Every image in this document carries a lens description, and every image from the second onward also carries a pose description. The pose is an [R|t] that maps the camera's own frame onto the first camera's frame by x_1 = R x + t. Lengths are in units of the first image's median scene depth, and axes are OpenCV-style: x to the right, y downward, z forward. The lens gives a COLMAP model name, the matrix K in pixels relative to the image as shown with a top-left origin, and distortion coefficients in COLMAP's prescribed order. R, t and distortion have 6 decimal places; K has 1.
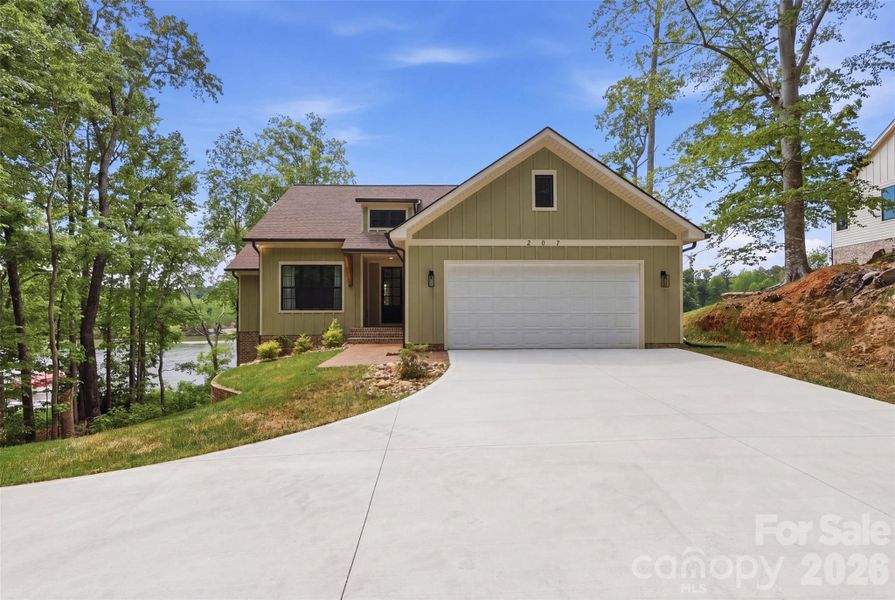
lens RADIAL K [[425.8, 0, 445.3], [0, 425.8, 299.3], [0, 0, 1]] dist [0.002015, 0.000893]
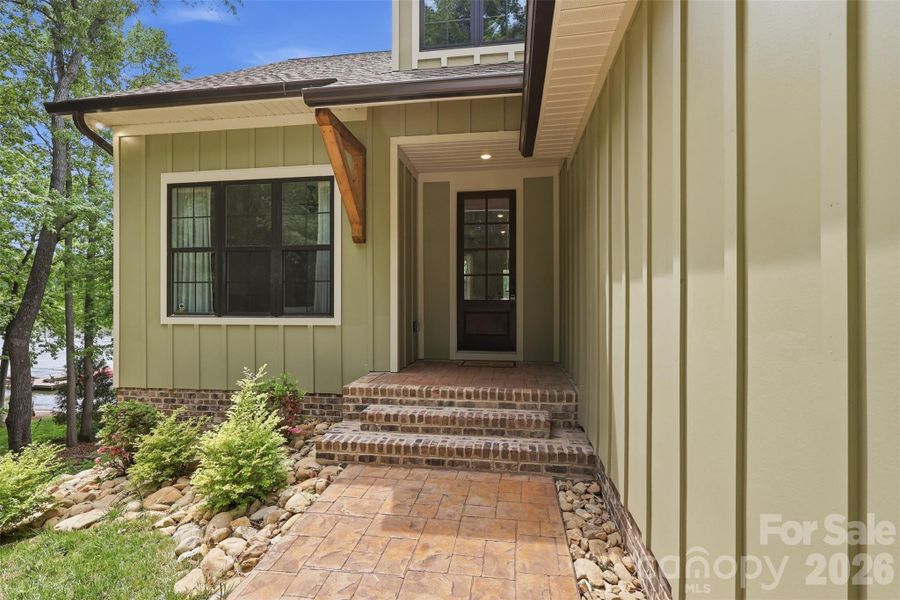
lens RADIAL K [[428.2, 0, 447.8], [0, 428.2, 299.3], [0, 0, 1]] dist [0.002015, 0.000893]
pose [[0.982981, 0.000393, -0.183705, -0.099313], [0.000674, 0.999983, 0.005744, 0.010239], [0.183704, -0.005770, 0.982965, 0.697556]]
